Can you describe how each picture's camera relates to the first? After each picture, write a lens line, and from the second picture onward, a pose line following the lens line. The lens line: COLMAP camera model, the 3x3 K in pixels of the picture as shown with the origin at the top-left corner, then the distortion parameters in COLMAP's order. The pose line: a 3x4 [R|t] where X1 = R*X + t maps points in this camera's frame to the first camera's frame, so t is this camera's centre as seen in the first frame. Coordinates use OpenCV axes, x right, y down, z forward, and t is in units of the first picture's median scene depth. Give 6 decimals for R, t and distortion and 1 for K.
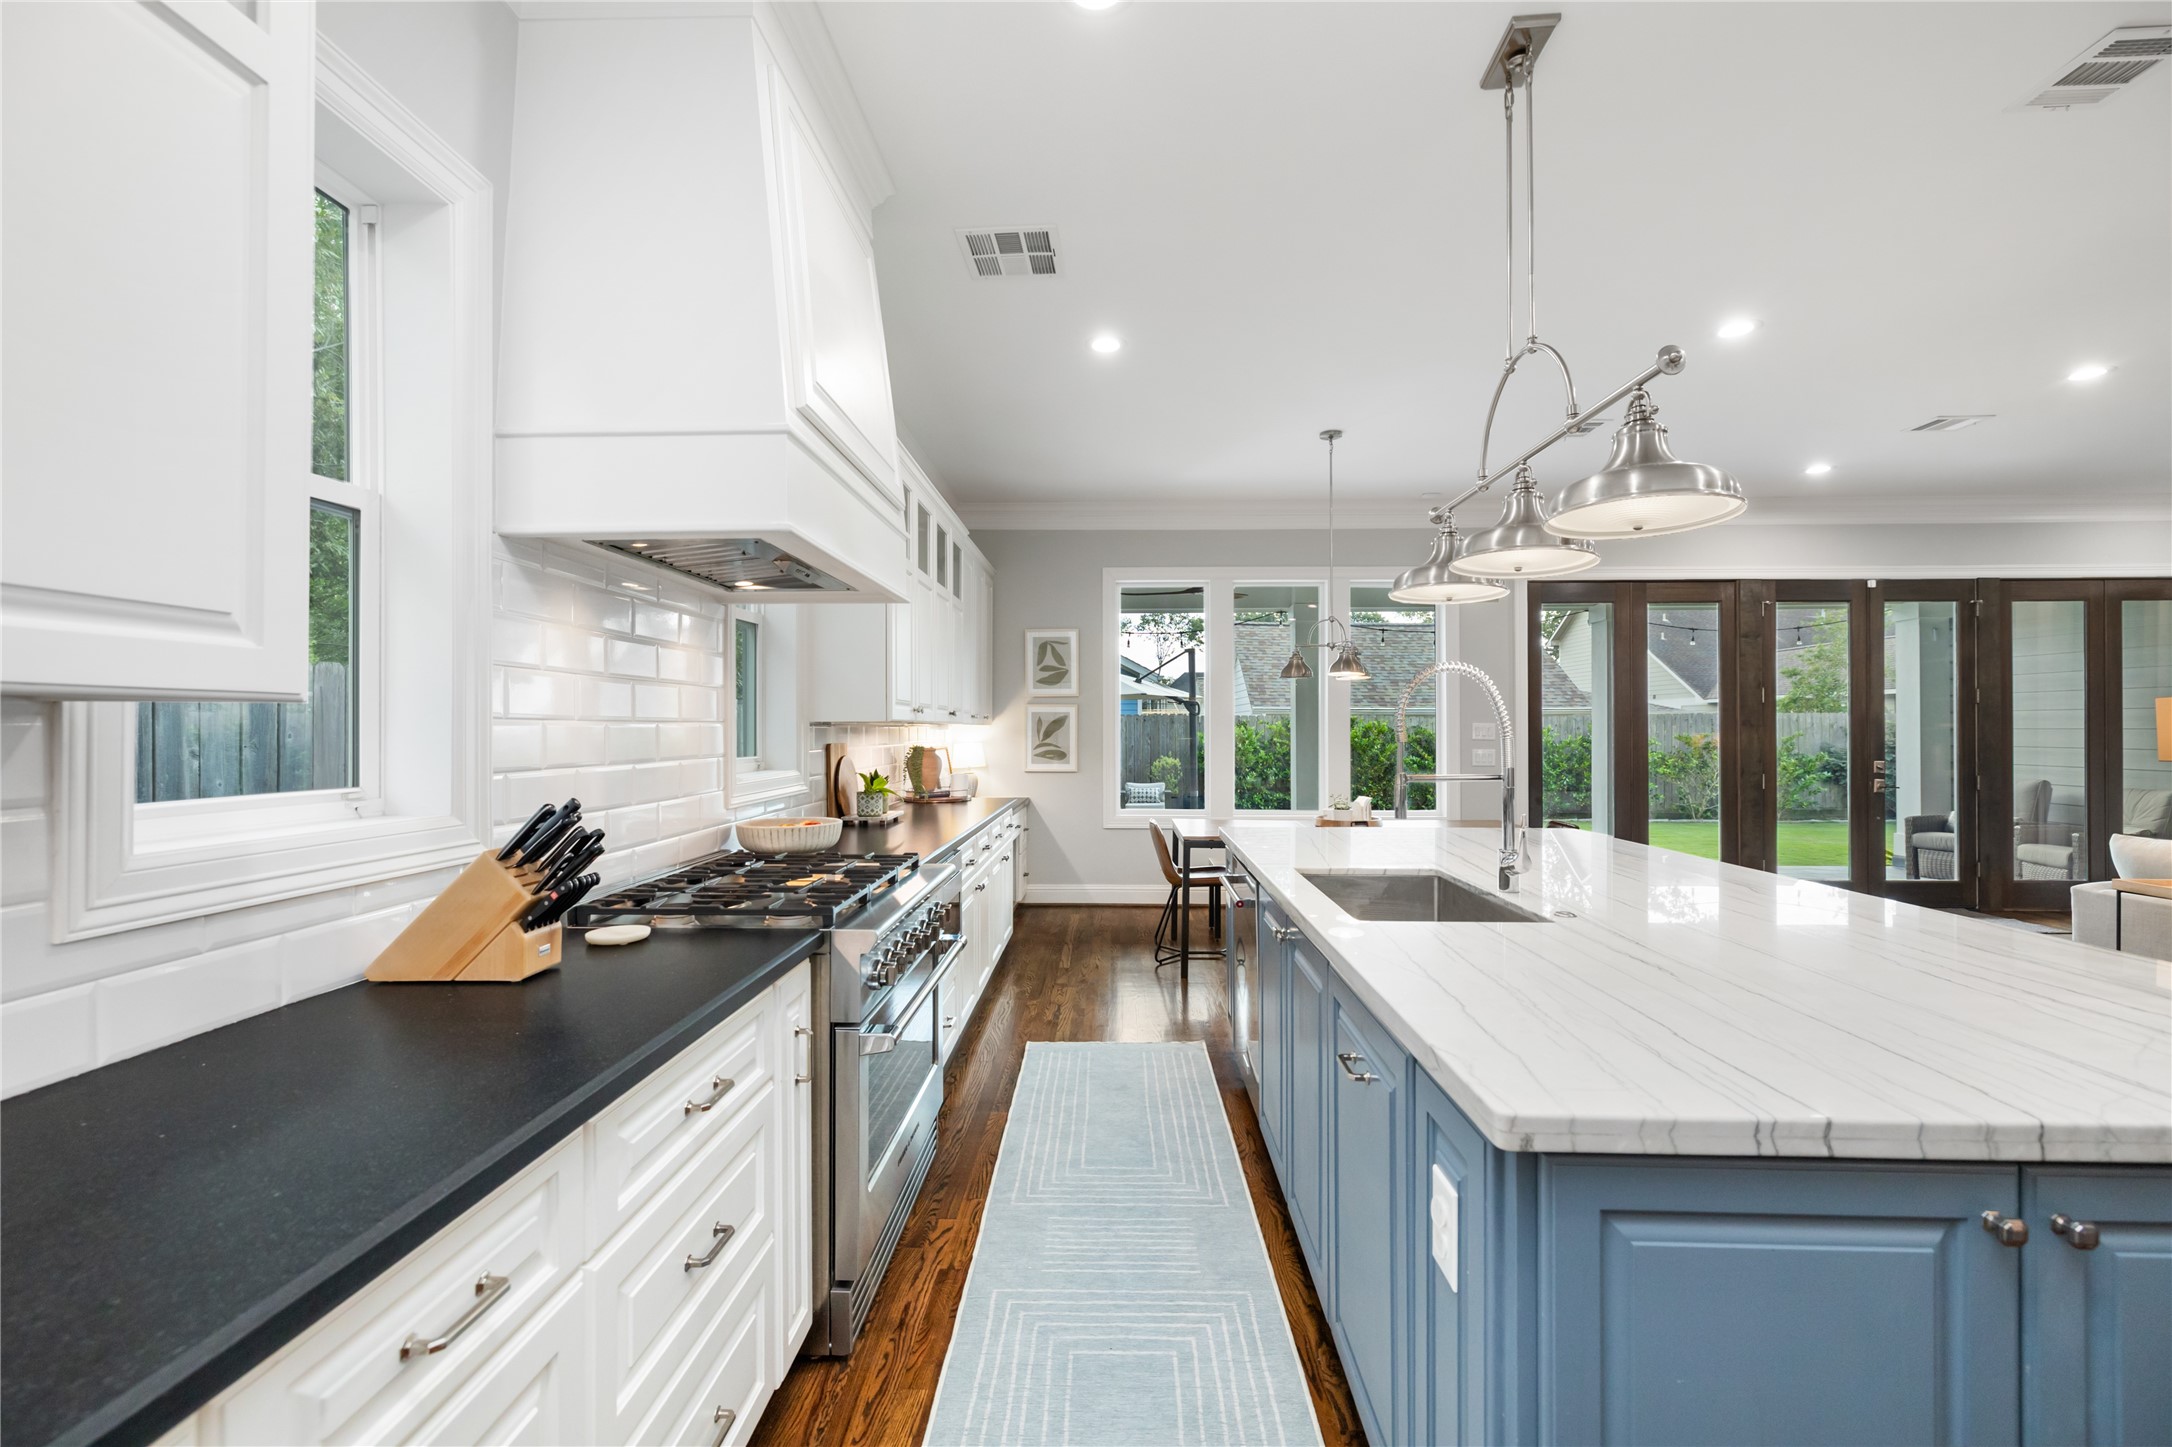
lens RADIAL K [[904.0, 0, 1081.4], [0, 904.0, 723.7], [0, 0, 1]] dist [0.003485, -0.000038]
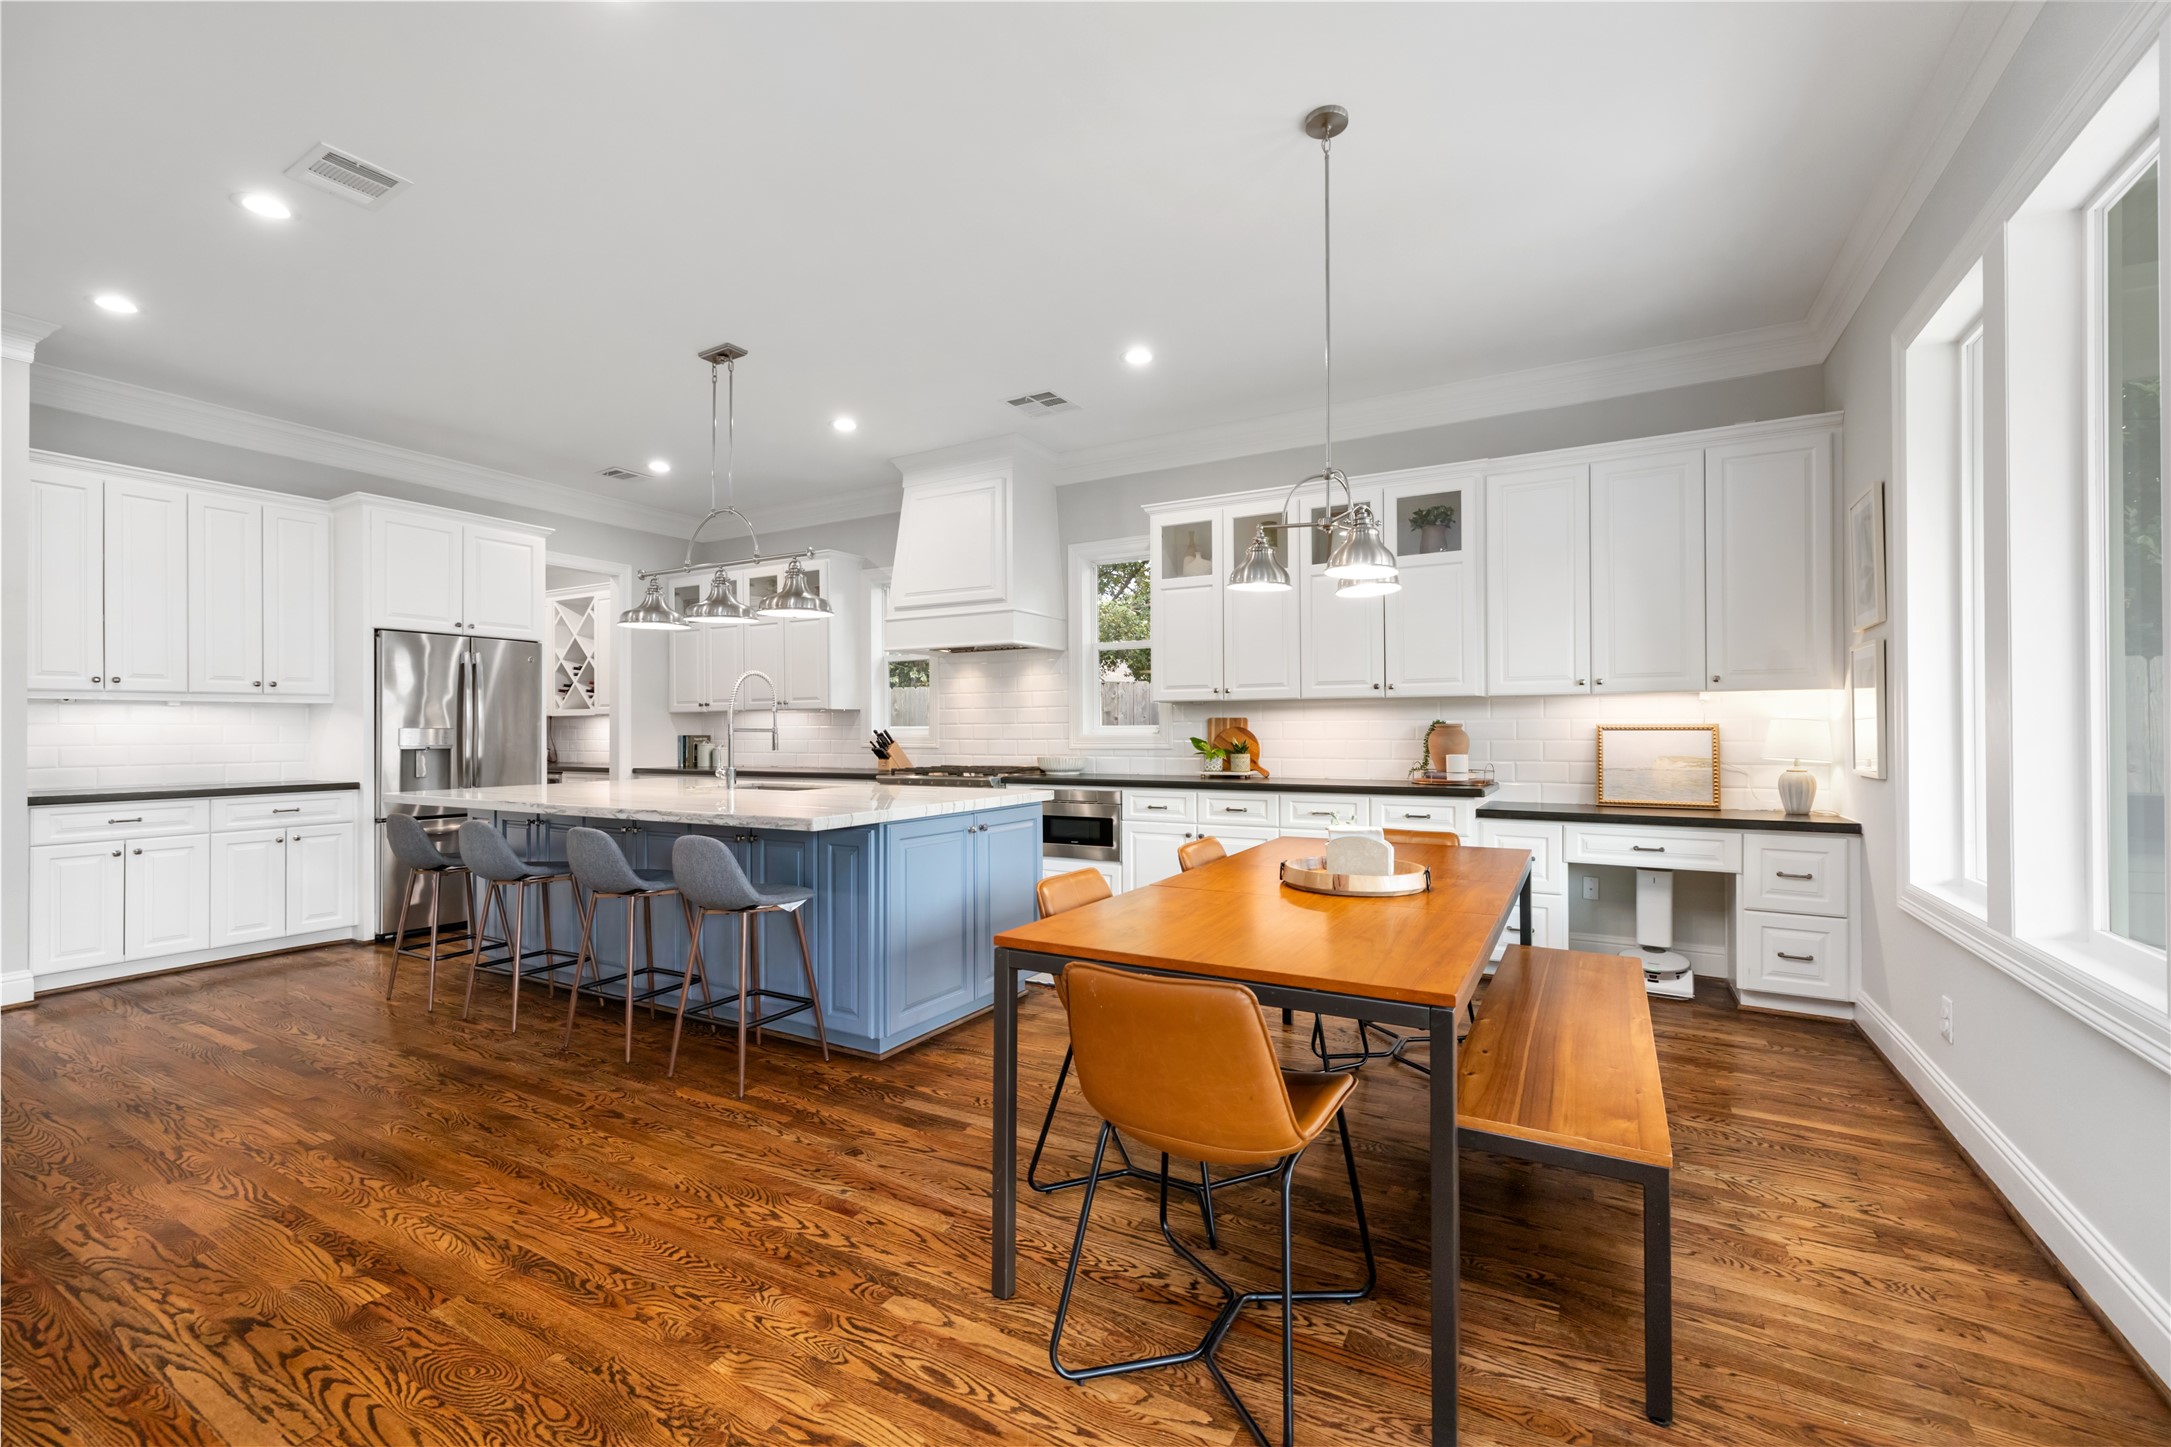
lens RADIAL K [[903.5, 0, 1080.9], [0, 903.5, 723.7], [0, 0, 1]] dist [0.003485, -0.000038]
pose [[-0.464285, -0.003033, -0.885681, 0.624737], [0.008070, 0.999938, -0.007654, 0.023233], [0.885649, -0.010701, -0.464231, 0.865762]]
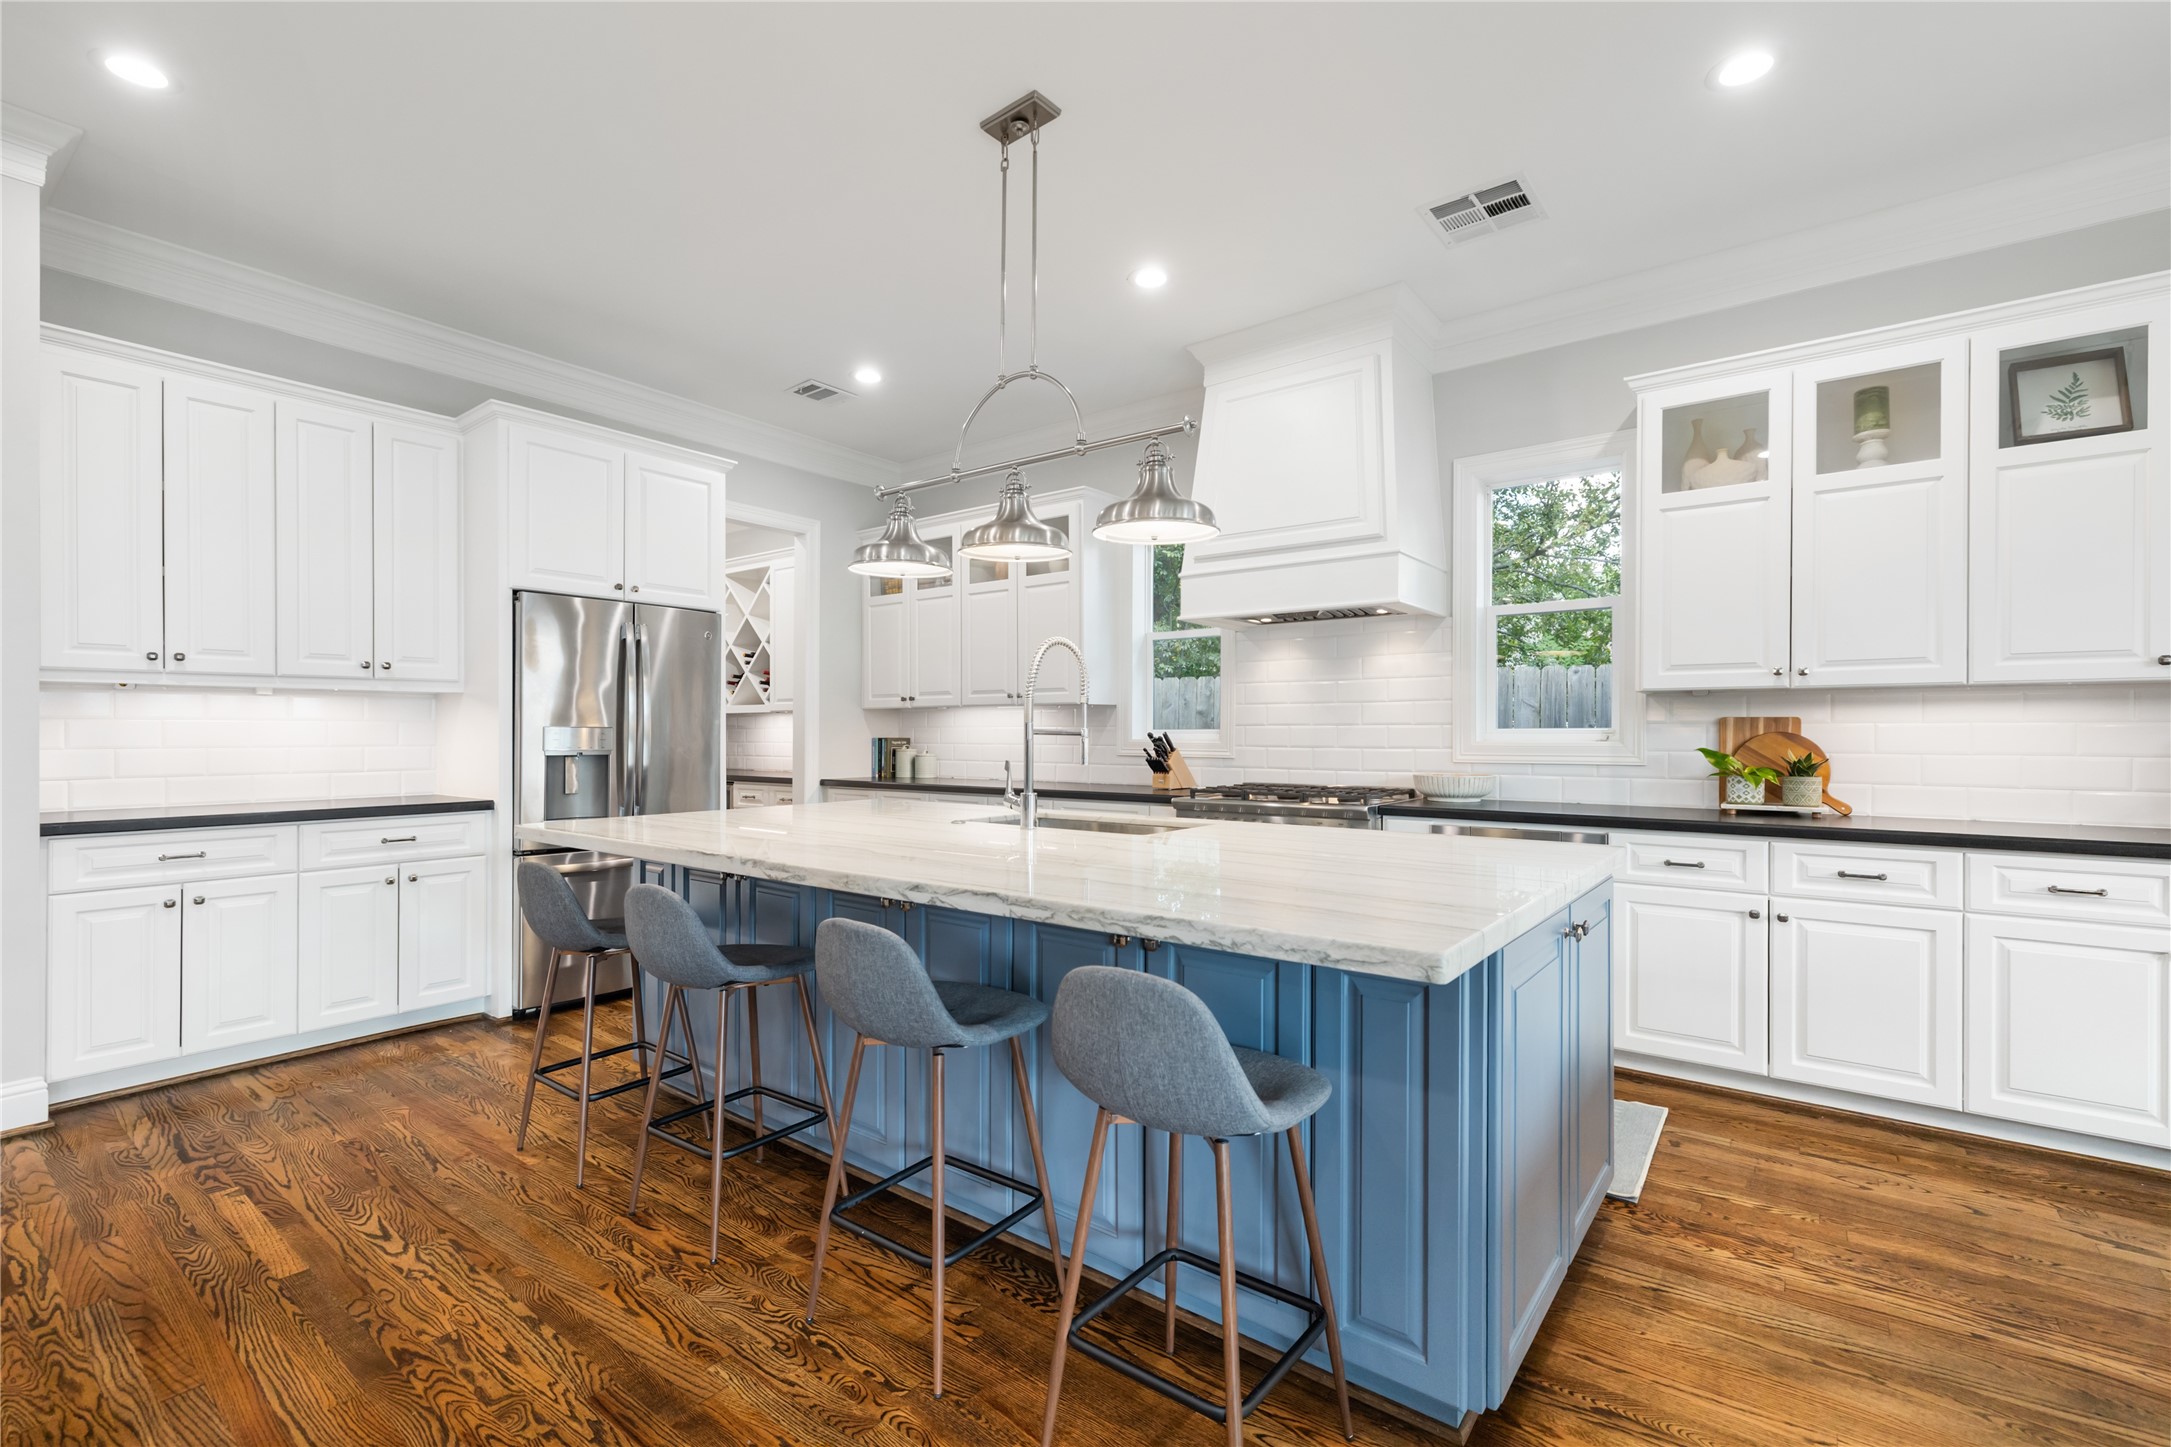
lens RADIAL K [[941.1, 0, 1088.4], [0, 941.1, 732.7], [0, 0, 1]] dist [0.004297, 0.000103]
pose [[-0.579053, -0.000354, -0.815290, 0.490241], [0.001792, 0.999997, -0.001706, 0.021795], [0.815288, -0.002449, -0.579051, 0.603166]]
